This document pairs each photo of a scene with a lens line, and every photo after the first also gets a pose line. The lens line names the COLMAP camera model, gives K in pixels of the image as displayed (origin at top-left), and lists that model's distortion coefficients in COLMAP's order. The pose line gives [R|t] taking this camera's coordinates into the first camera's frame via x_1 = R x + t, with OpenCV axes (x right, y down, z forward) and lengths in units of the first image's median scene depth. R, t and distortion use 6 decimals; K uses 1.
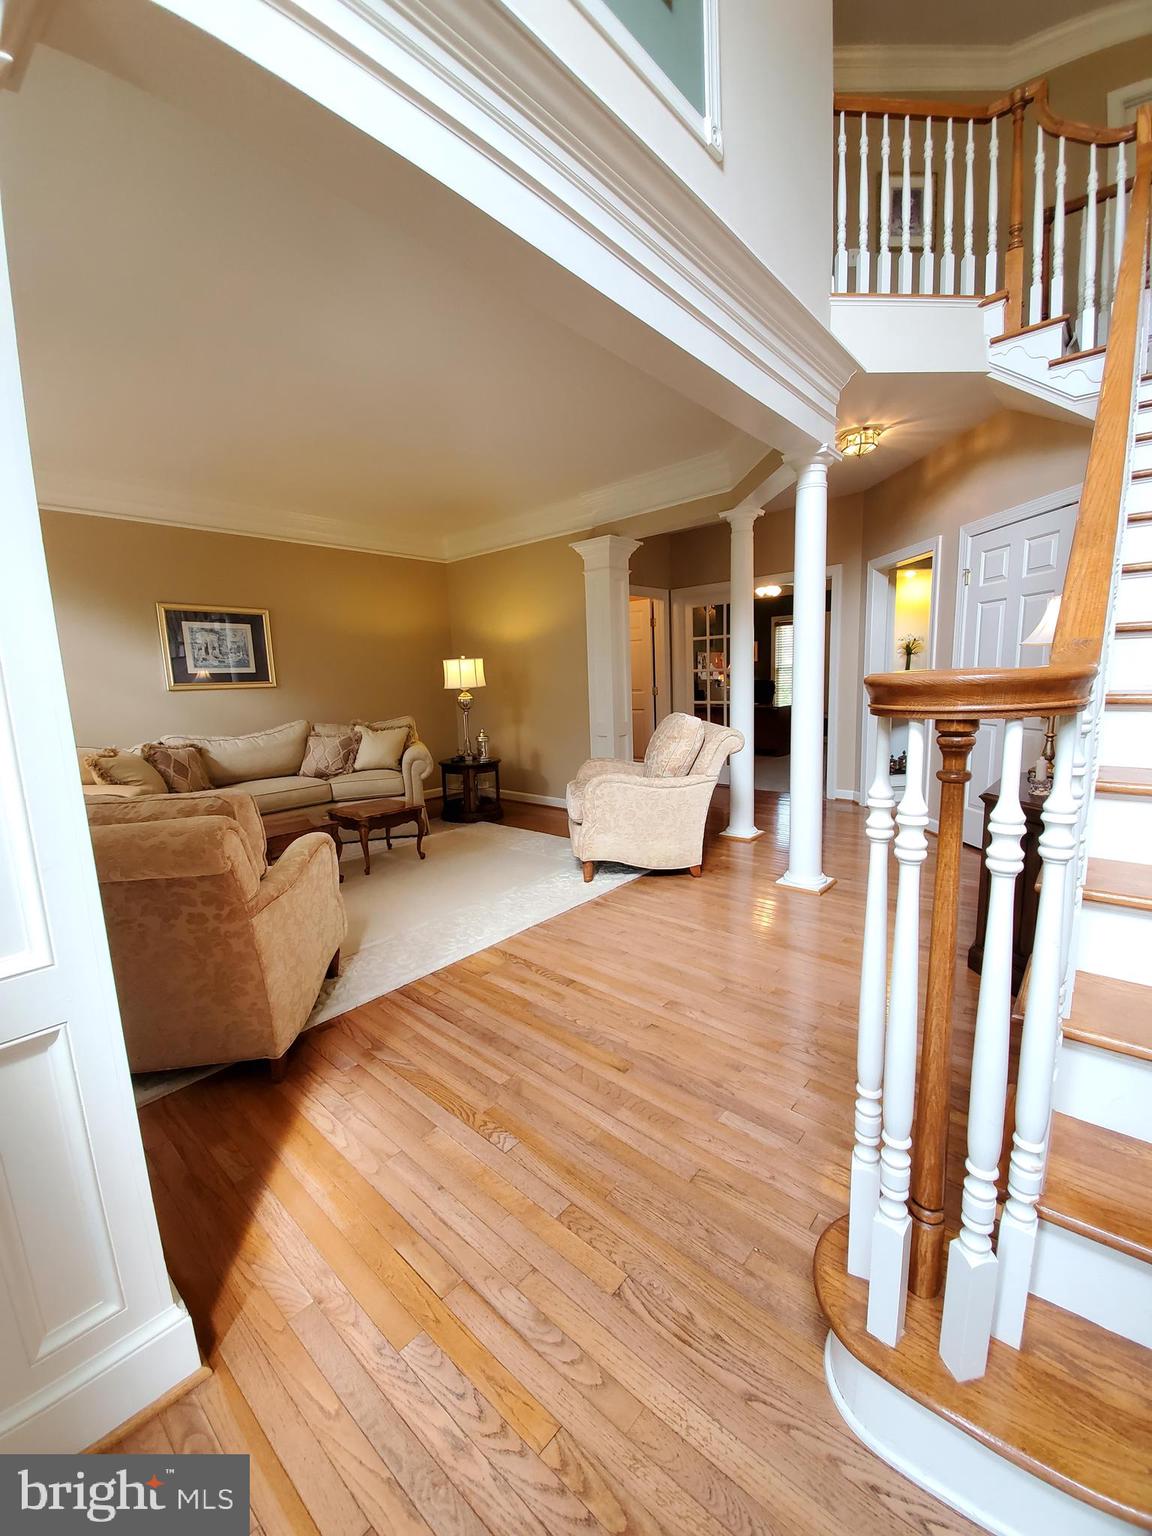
lens RADIAL K [[607.7, 0, 582.7], [0, 607.7, 770.6], [0, 0, 1]] dist [0.010892, -0.010991]
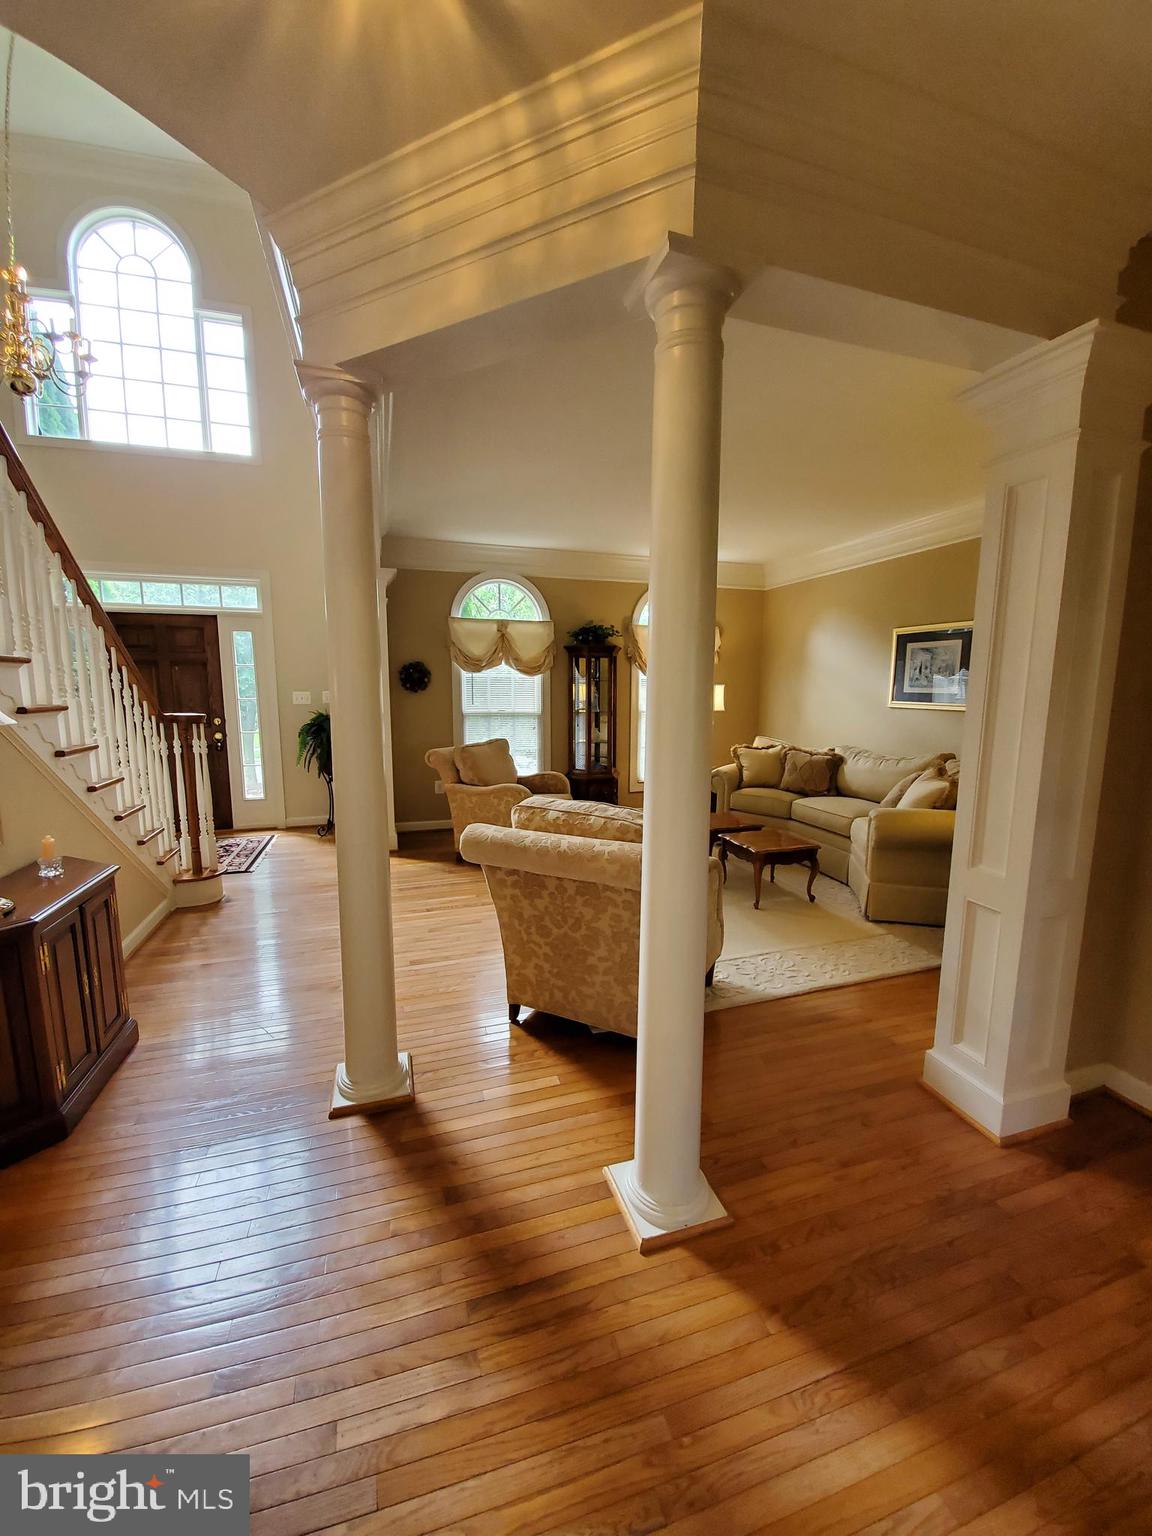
lens RADIAL K [[607.7, 0, 582.7], [0, 607.7, 770.6], [0, 0, 1]] dist [0.010892, -0.010991]
pose [[-0.509516, 0.150097, -0.847269, 1.585063], [-0.113692, 0.964292, 0.239198, -0.626672], [0.852917, 0.218203, -0.474257, 3.036623]]
